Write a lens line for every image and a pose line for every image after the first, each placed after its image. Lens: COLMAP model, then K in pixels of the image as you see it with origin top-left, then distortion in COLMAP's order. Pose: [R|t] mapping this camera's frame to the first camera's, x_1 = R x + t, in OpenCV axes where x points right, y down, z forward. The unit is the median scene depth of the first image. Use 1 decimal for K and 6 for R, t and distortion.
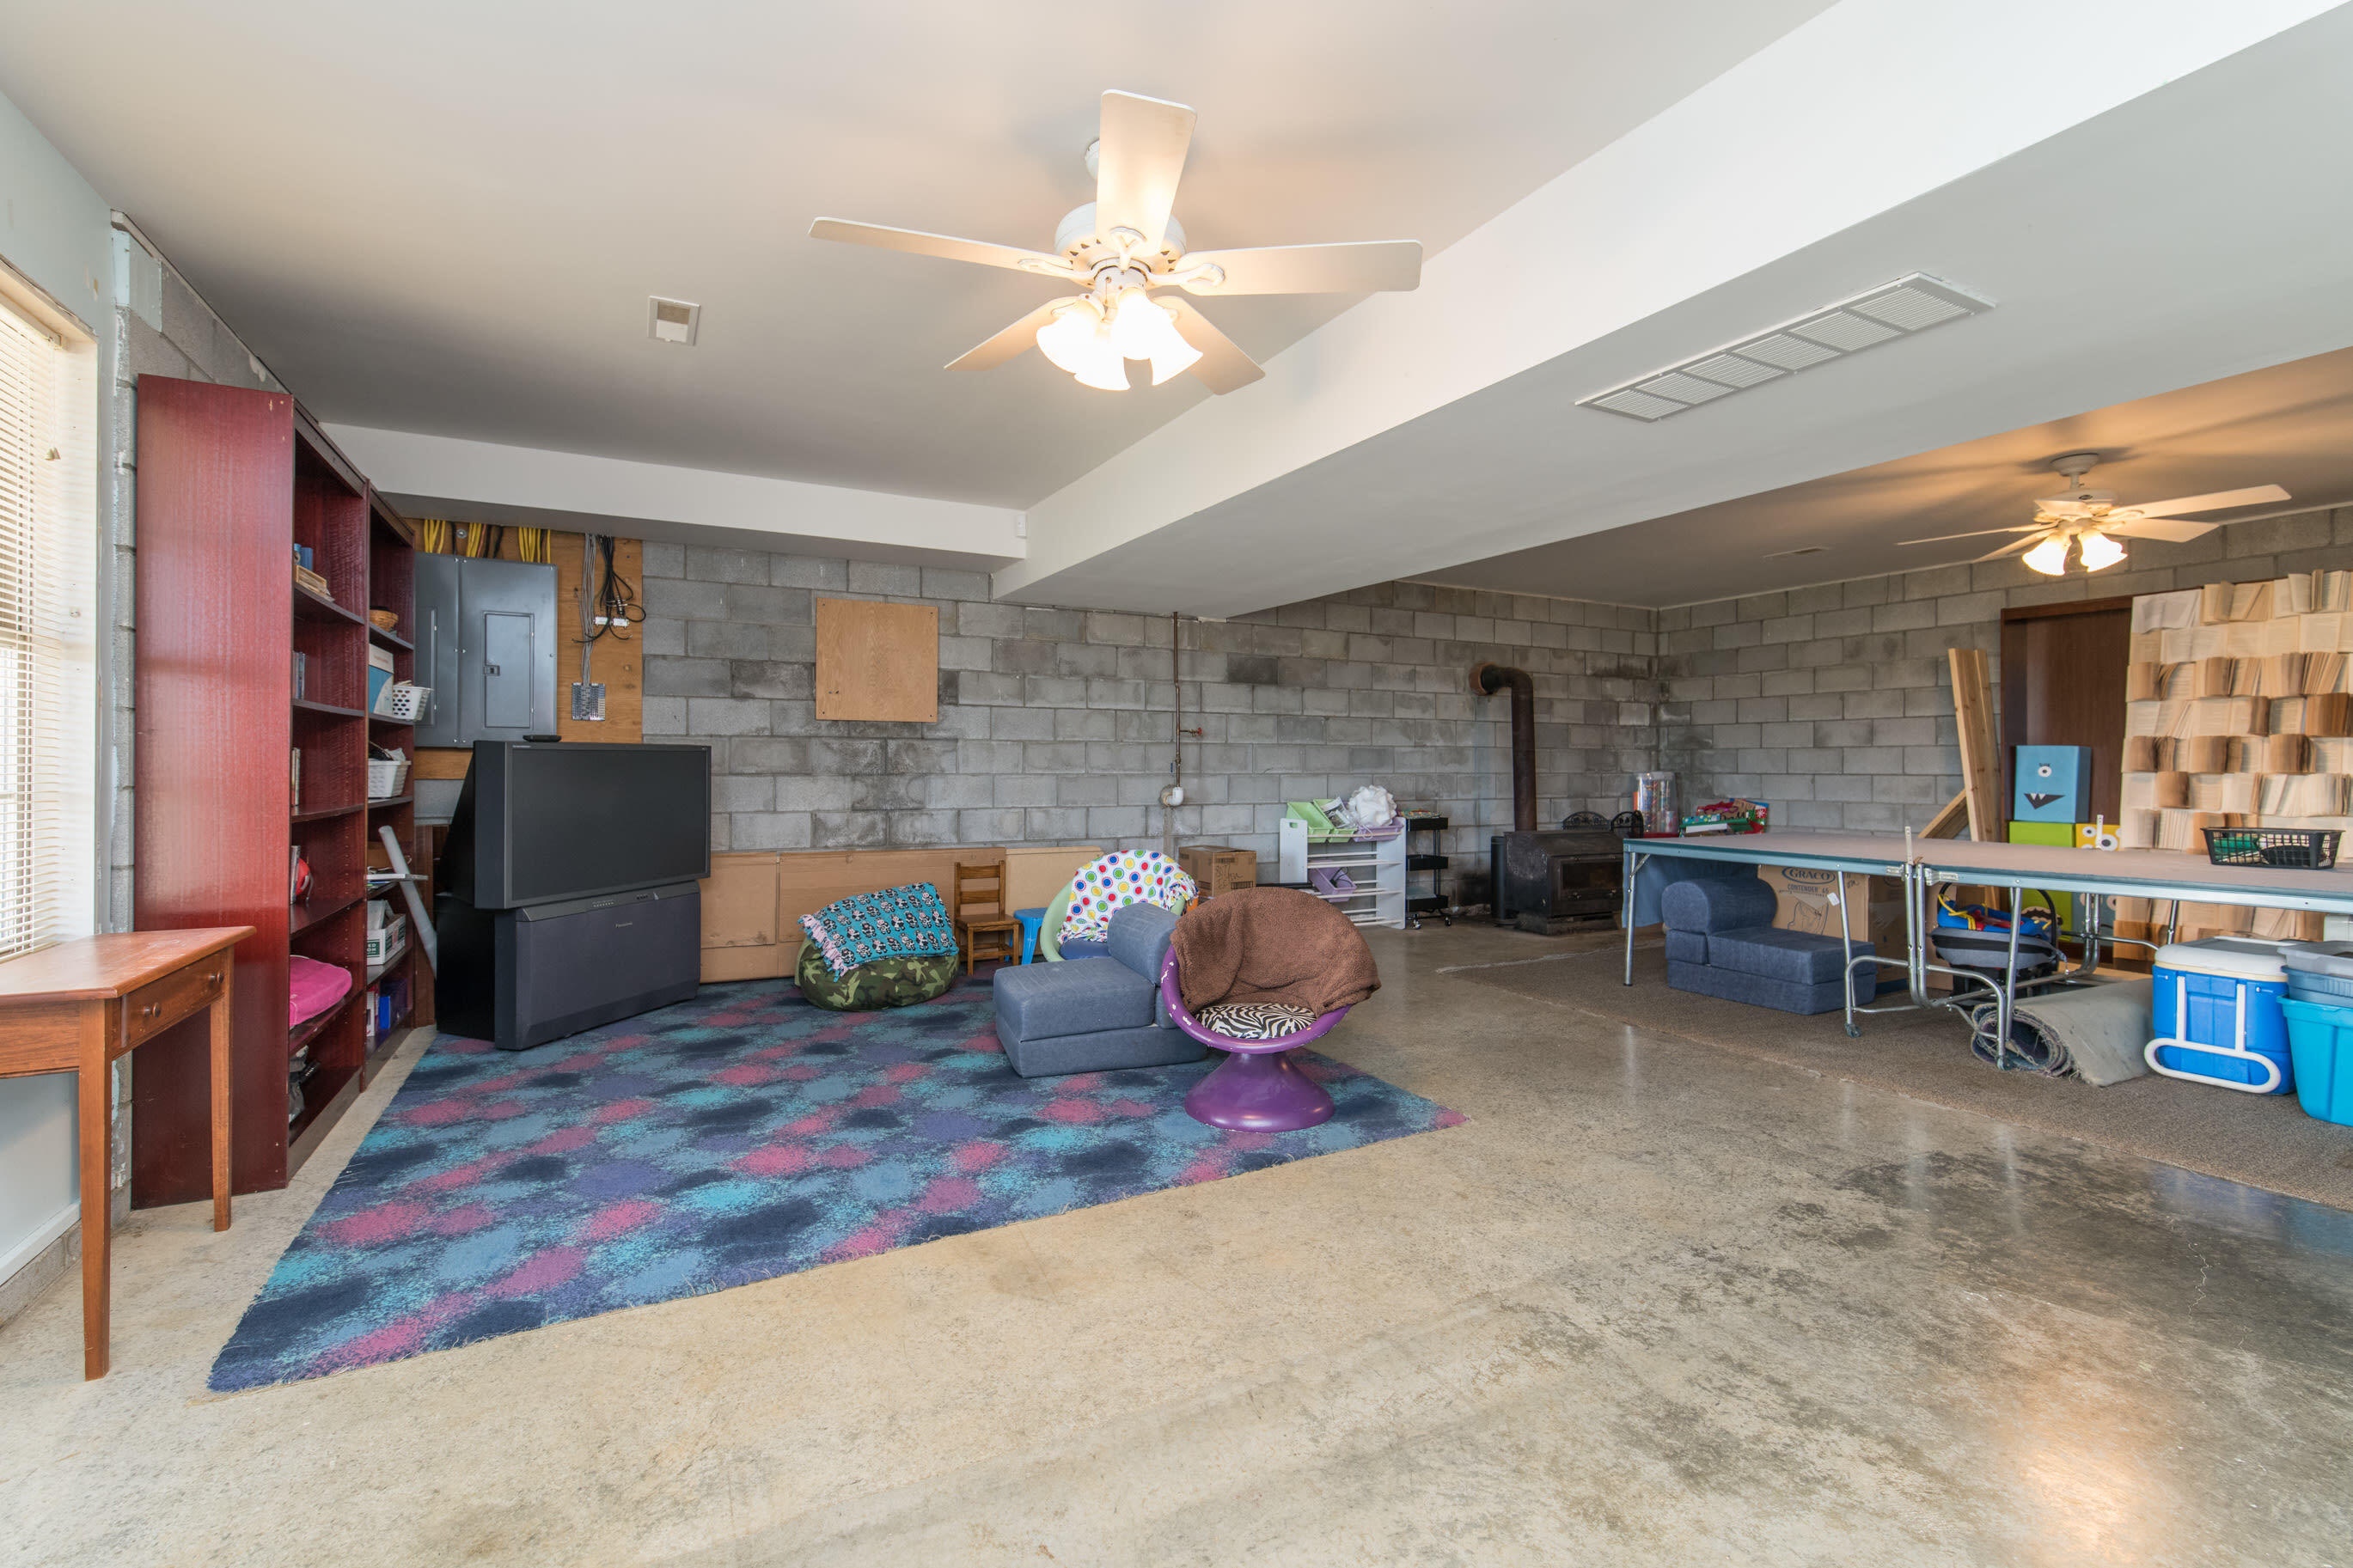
lens RADIAL K [[1027.8, 0, 1165.2], [0, 1027.8, 769.8], [0, 0, 1]] dist [0.000307, 0.001640]
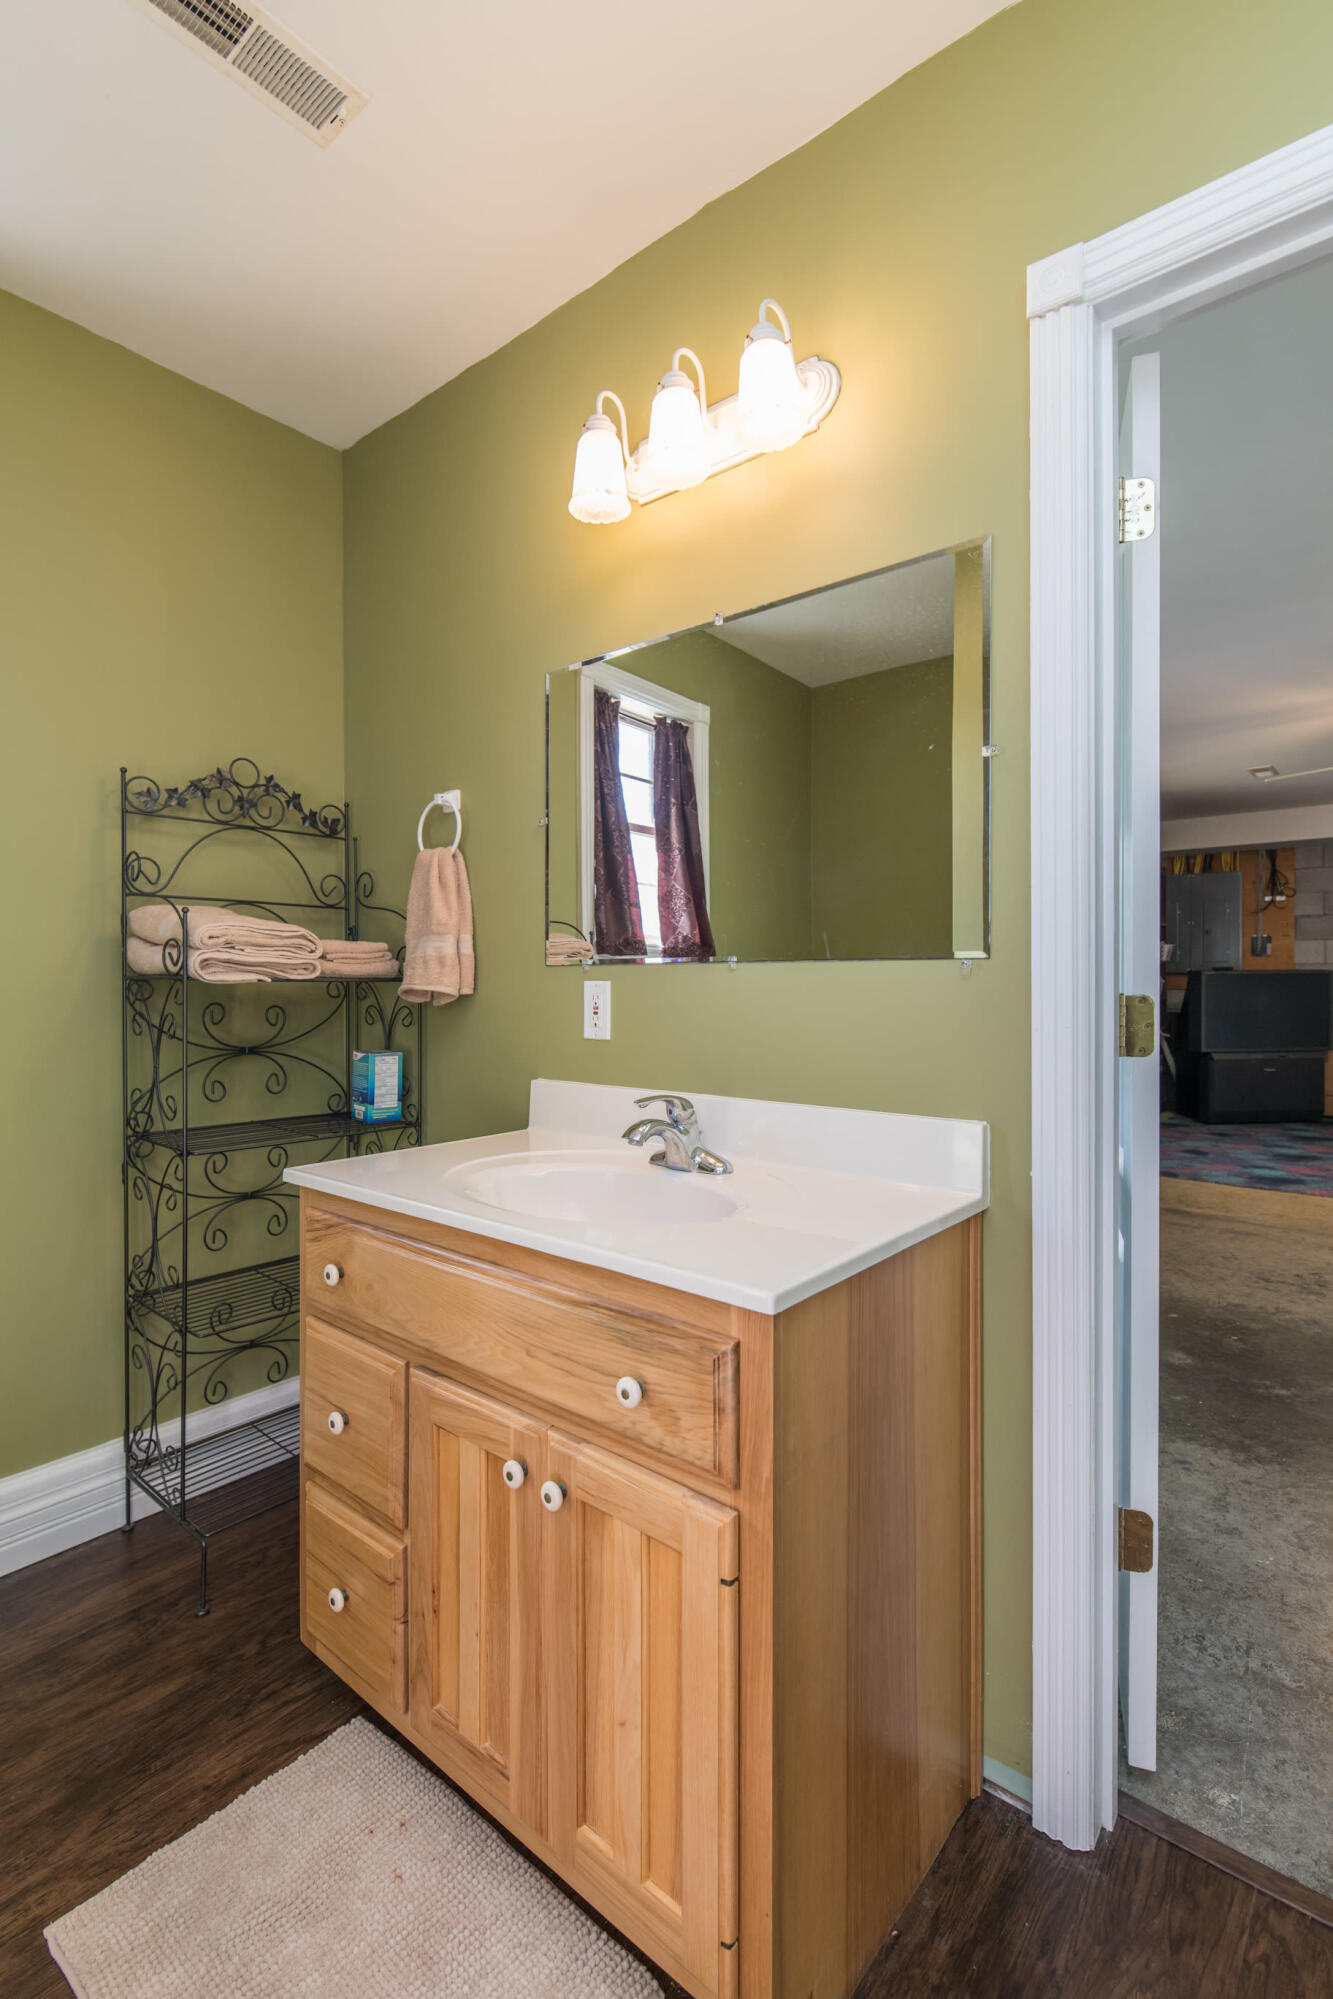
lens RADIAL K [[947.5, 0, 666.2], [0, 947.5, 969.0], [0, 0, 1]] dist [0.005598, 0.000352]
pose [[0.392596, -0.004949, -0.919698, 0.527411], [0.000010, 0.999986, -0.005376, -0.017355], [0.919711, 0.002102, 0.392591, -0.565983]]
